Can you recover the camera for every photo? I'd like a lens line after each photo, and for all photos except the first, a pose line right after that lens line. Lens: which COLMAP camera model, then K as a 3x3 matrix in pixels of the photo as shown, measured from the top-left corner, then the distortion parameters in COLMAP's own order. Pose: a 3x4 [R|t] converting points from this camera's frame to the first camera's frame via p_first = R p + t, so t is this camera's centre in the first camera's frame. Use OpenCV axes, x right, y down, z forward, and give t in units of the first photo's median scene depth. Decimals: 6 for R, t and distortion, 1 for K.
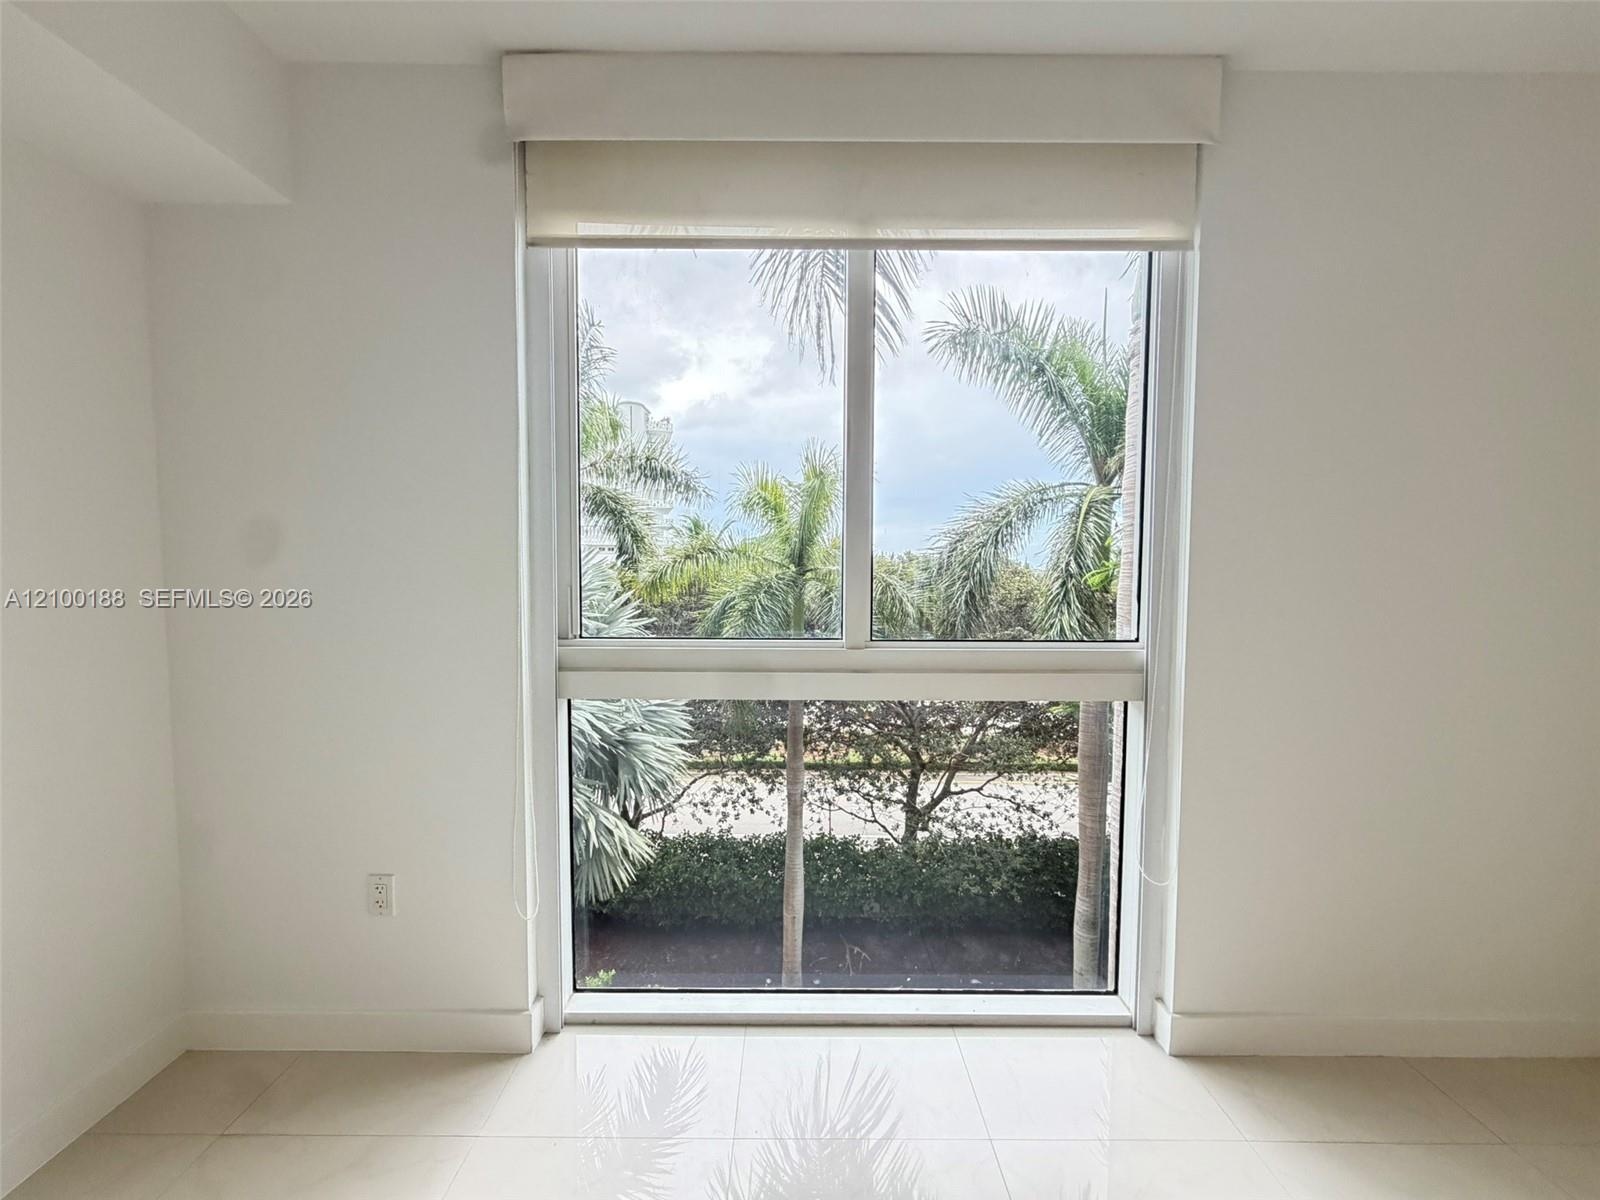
lens RADIAL K [[639.3, 0, 795.0], [0, 639.3, 599.4], [0, 0, 1]] dist [0.001379, -0.000213]
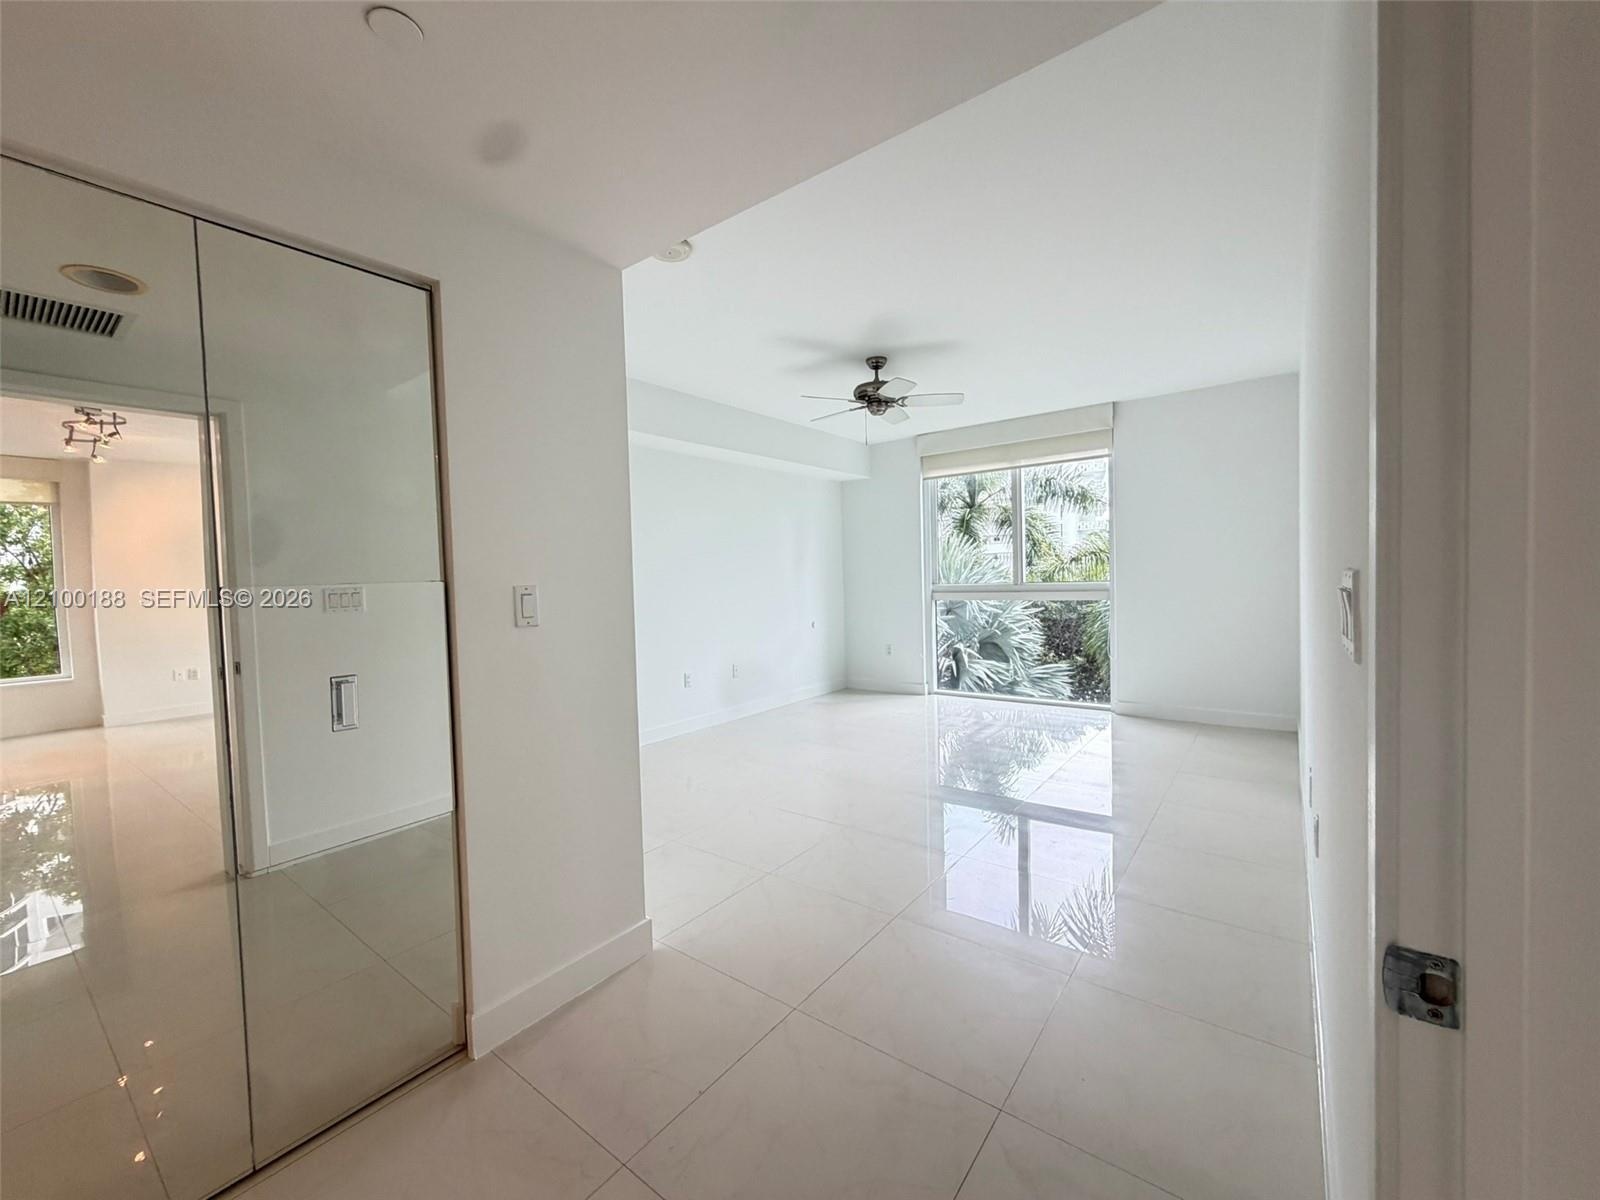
lens RADIAL K [[639.3, 0, 795.0], [0, 639.3, 599.4], [0, 0, 1]] dist [0.001379, -0.000213]
pose [[0.791157, -0.004473, -0.611597, 1.148453], [-0.003440, 0.999925, -0.011763, 0.185228], [0.611603, 0.011410, 0.791082, -2.182053]]
